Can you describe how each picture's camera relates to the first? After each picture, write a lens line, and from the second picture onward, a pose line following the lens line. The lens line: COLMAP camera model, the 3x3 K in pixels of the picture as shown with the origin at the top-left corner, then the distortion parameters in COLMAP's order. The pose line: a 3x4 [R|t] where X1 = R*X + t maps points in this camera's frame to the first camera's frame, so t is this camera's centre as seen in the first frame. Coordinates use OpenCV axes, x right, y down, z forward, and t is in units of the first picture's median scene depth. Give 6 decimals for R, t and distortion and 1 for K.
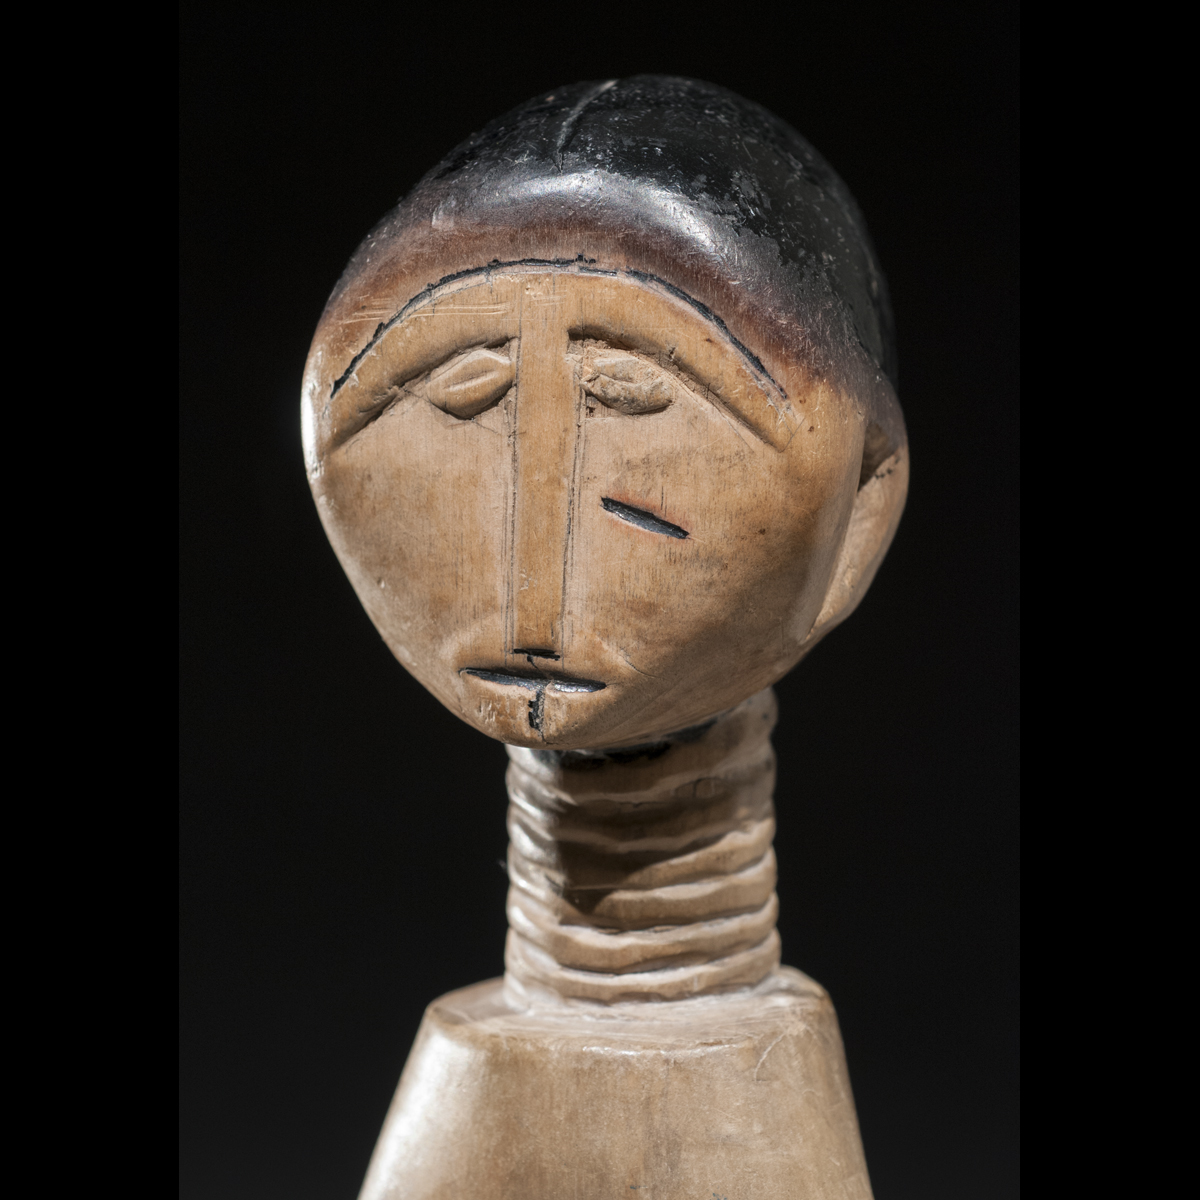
lens RADIAL K [[4017.4, 0, 600.1], [0, 4017.4, 543.1], [0, 0, 1]] dist [0.032827, -0.139765]
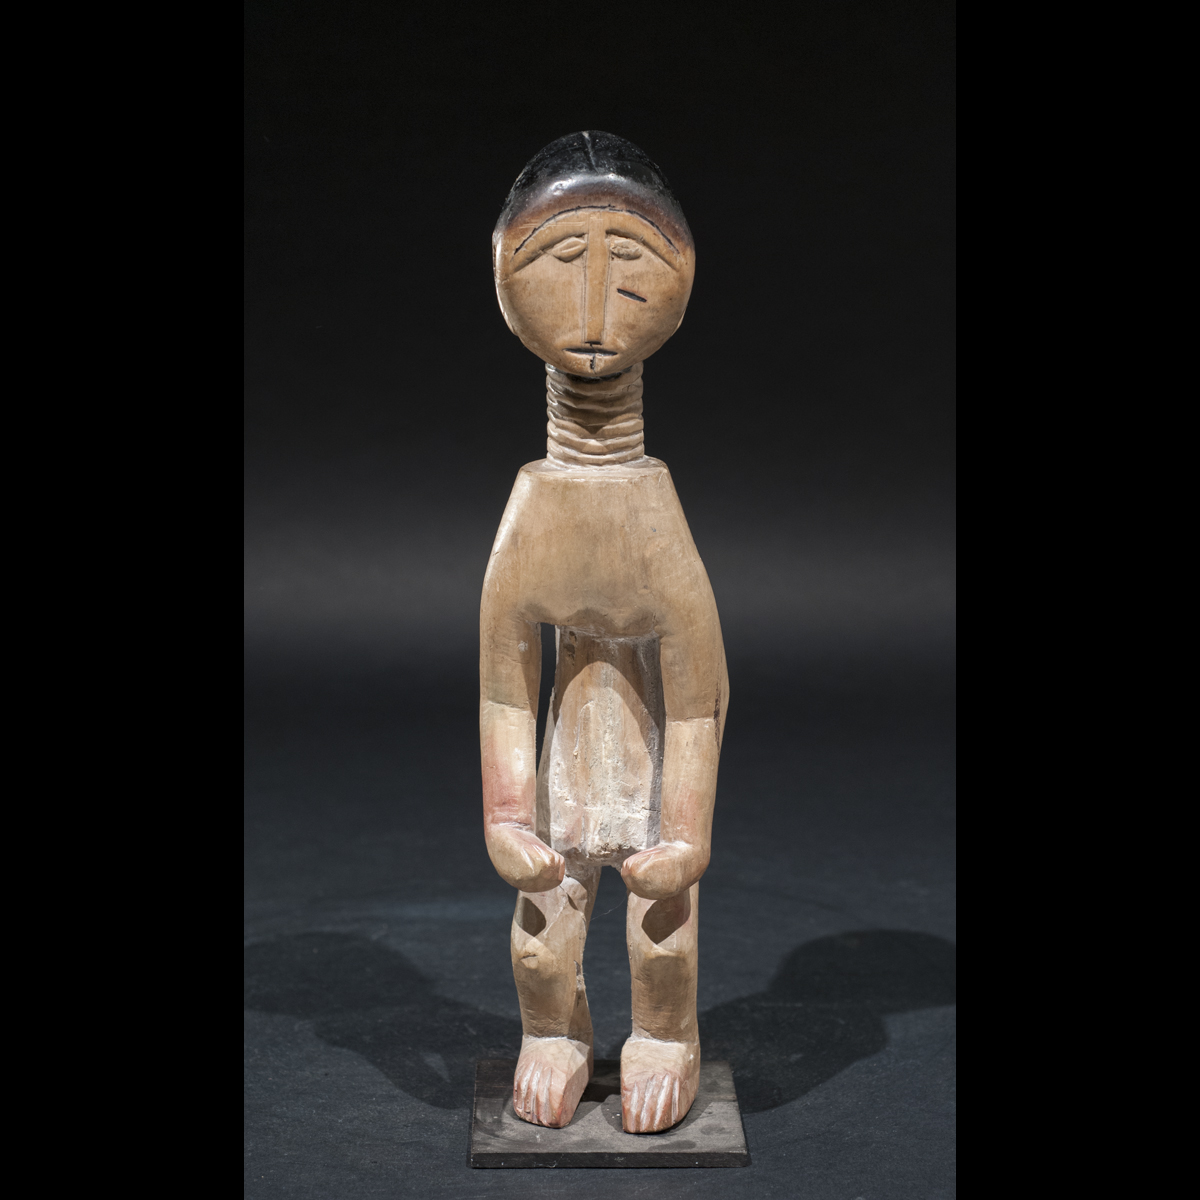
lens RADIAL K [[3362.3, 0, 600.0], [0, 3362.3, 600.0], [0, 0, 1]] dist [-0.009077, 0.224019]
pose [[0.936134, -0.056781, 0.347029, -0.859692], [0.015144, 0.992472, 0.121535, -0.082841], [-0.351318, -0.108518, 0.929946, -1.266811]]
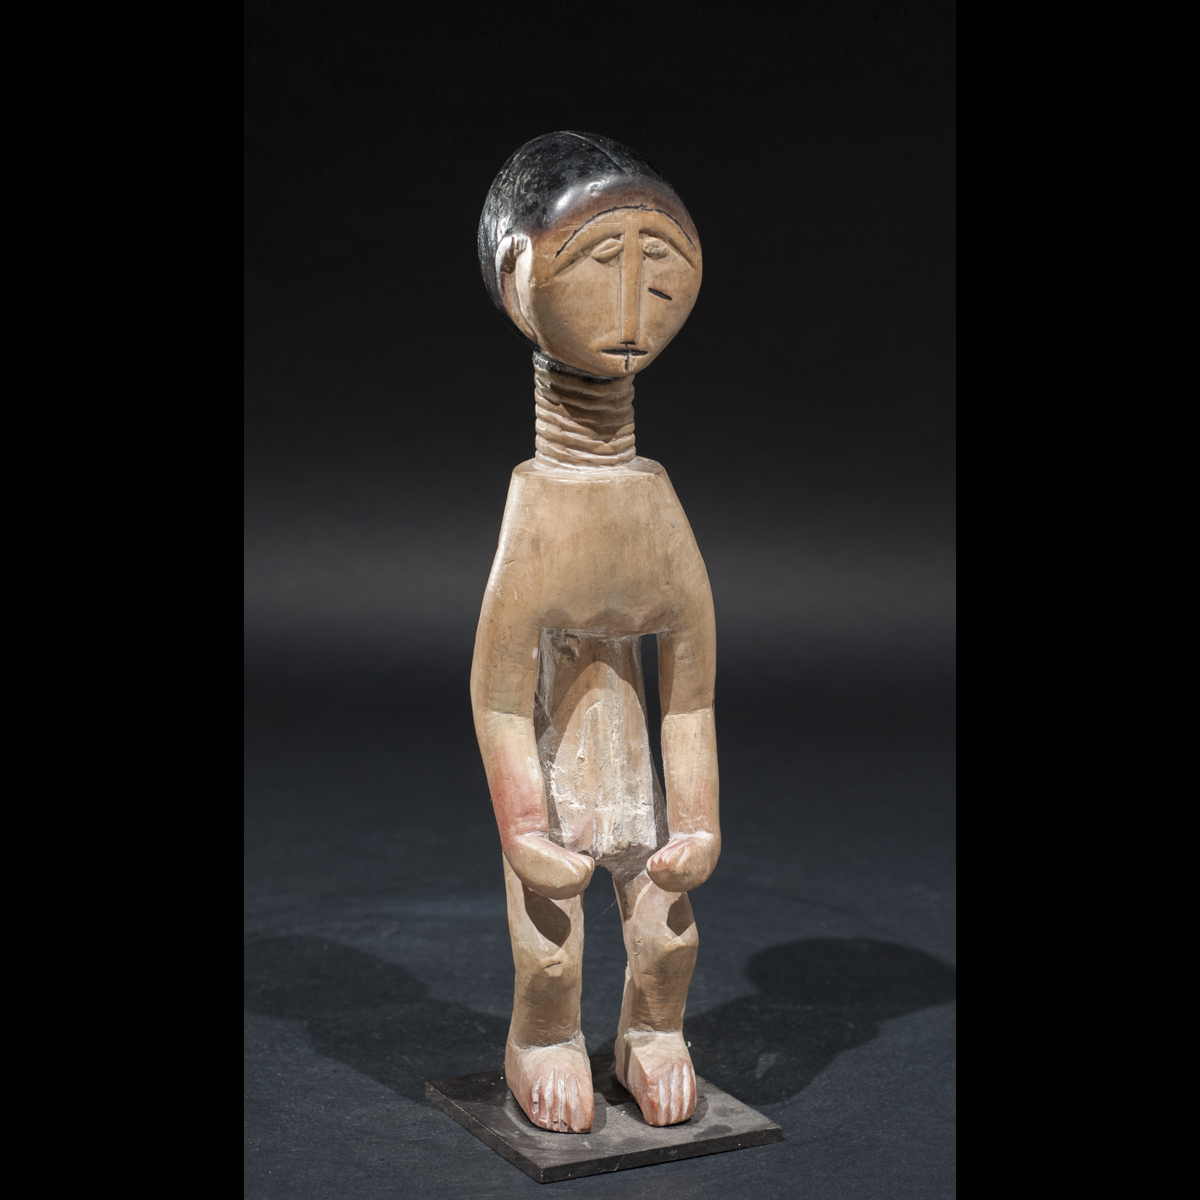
lens RADIAL K [[3362.3, 0, 600.0], [0, 3362.3, 600.0], [0, 0, 1]] dist [-0.009077, 0.224019]
pose [[0.681636, -0.125490, 0.720850, -1.793805], [0.037163, 0.989849, 0.137178, -0.122058], [-0.730747, -0.066716, 0.679381, -0.638344]]
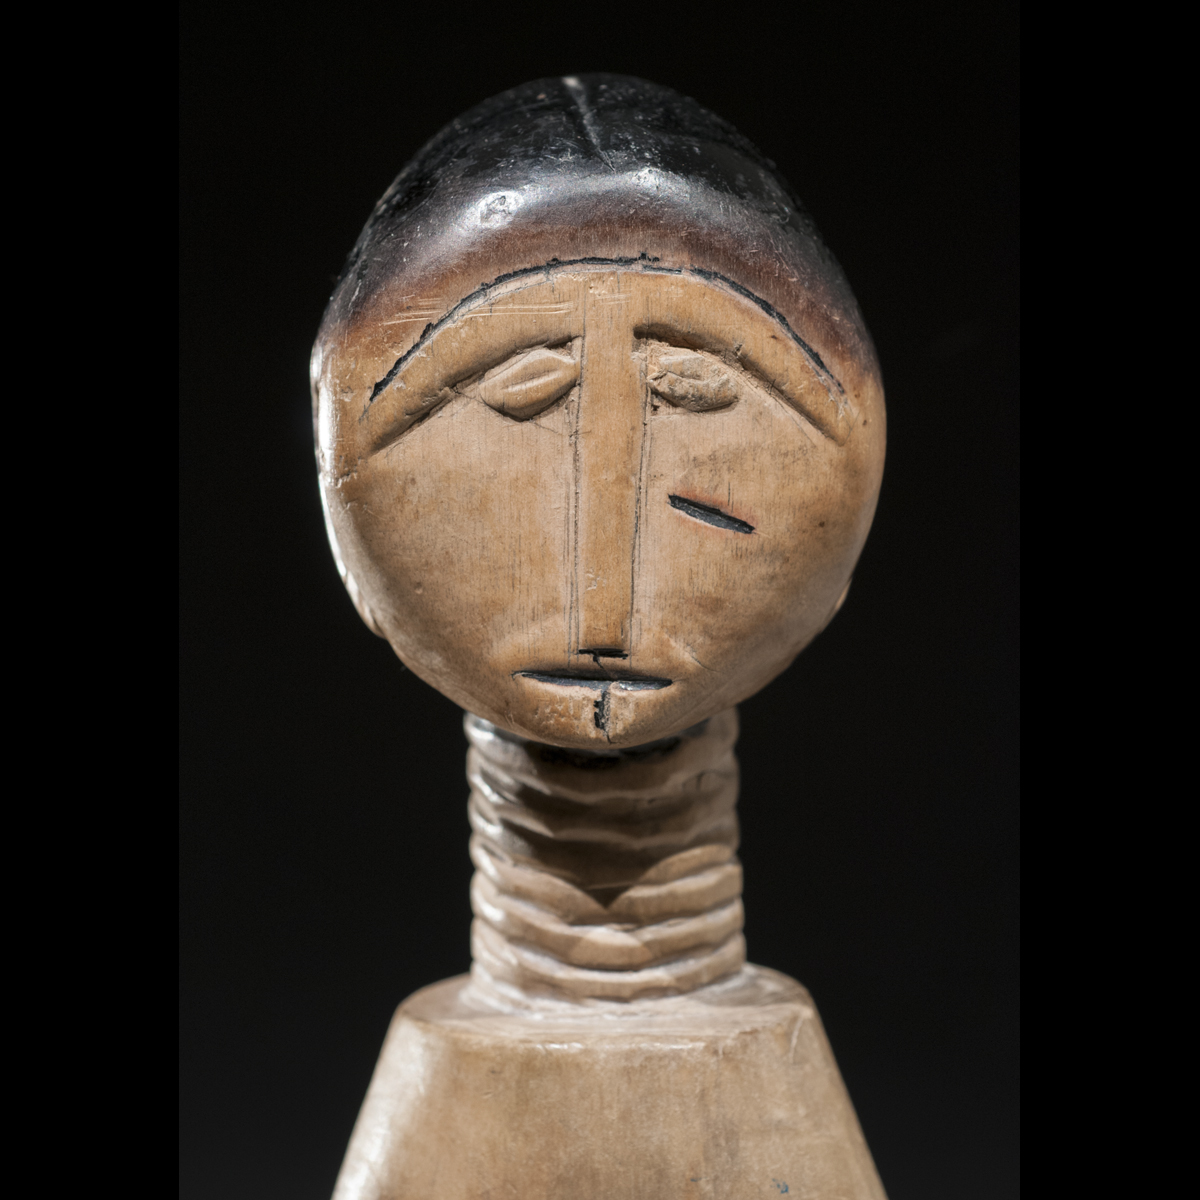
lens RADIAL K [[4017.4, 0, 600.1], [0, 4017.4, 543.1], [0, 0, 1]] dist [0.032827, -0.139765]
pose [[0.930563, -0.029687, 0.364925, -0.379539], [0.029721, 0.999543, 0.005527, -0.005357], [-0.364922, 0.005703, 0.931020, 0.071658]]
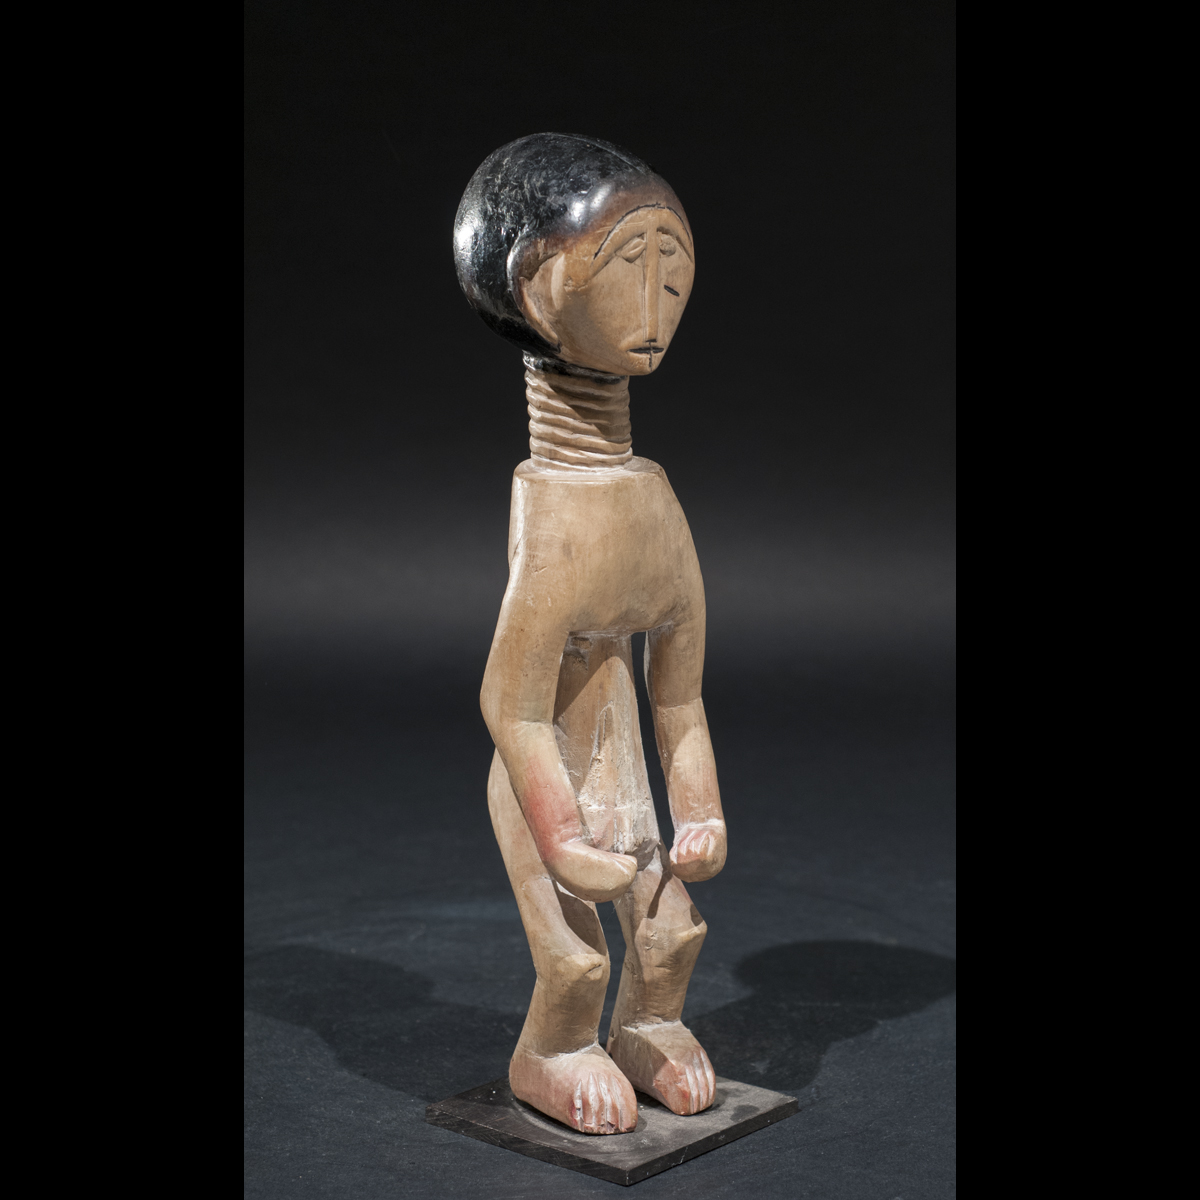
lens RADIAL K [[3362.3, 0, 600.0], [0, 3362.3, 600.0], [0, 0, 1]] dist [-0.009077, 0.224019]
pose [[0.368499, -0.175938, 0.912828, -2.276113], [0.072655, 0.984375, 0.160398, -0.180485], [-0.926785, 0.007215, 0.375523, 0.124756]]
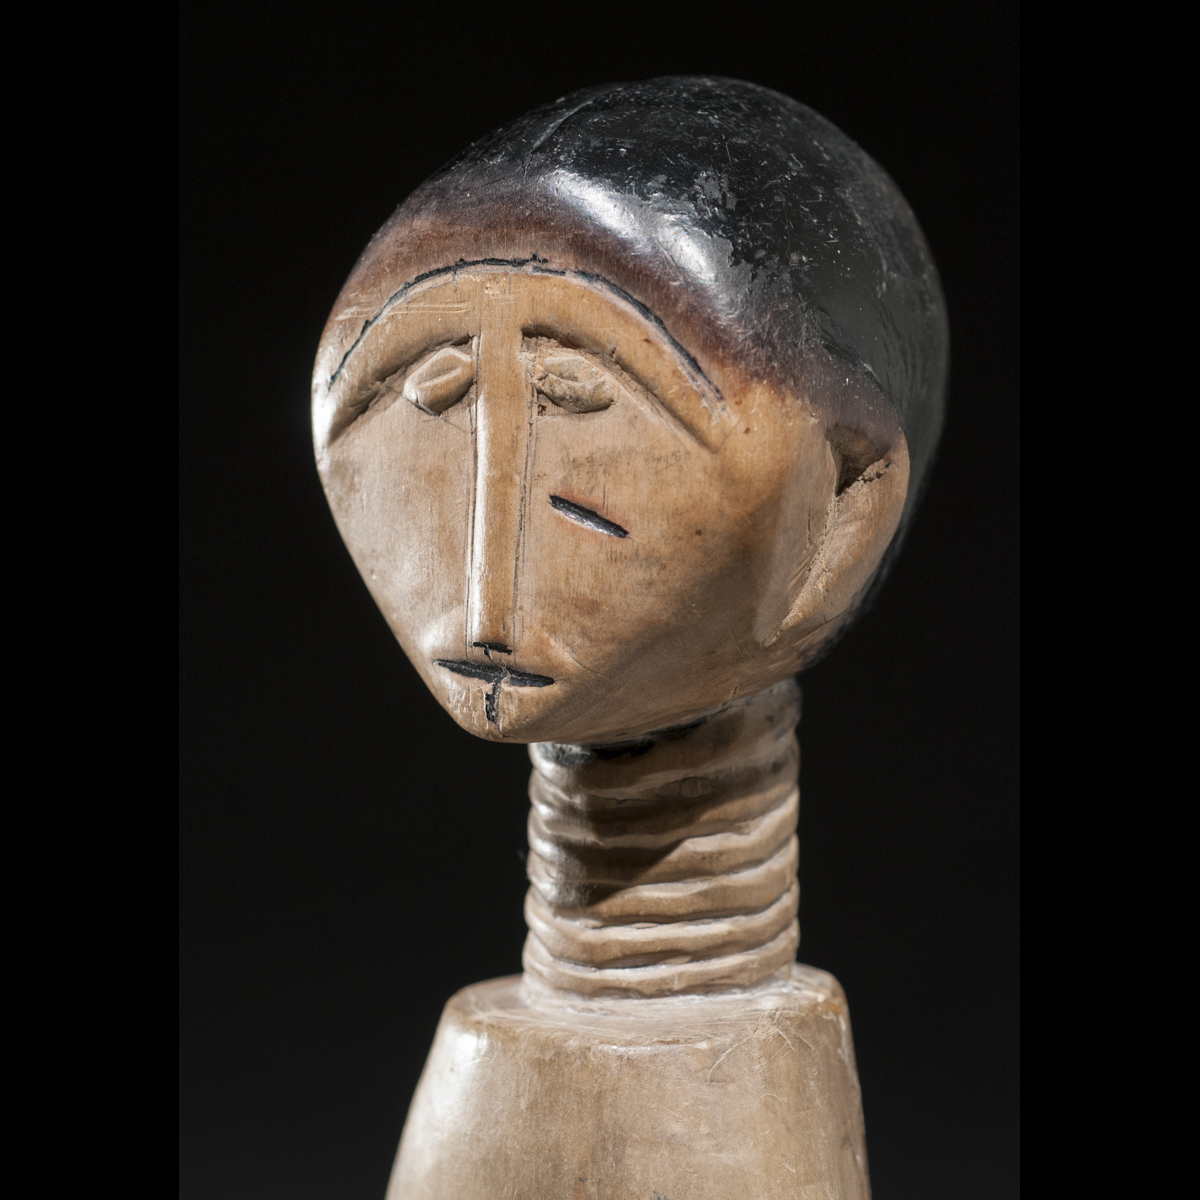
lens RADIAL K [[4017.4, 0, 600.1], [0, 4017.4, 543.1], [0, 0, 1]] dist [0.032827, -0.139765]
pose [[0.961851, 0.024783, -0.272448, 0.286131], [-0.024312, 0.999691, 0.005106, -0.004678], [0.272491, 0.001712, 0.962157, 0.031114]]
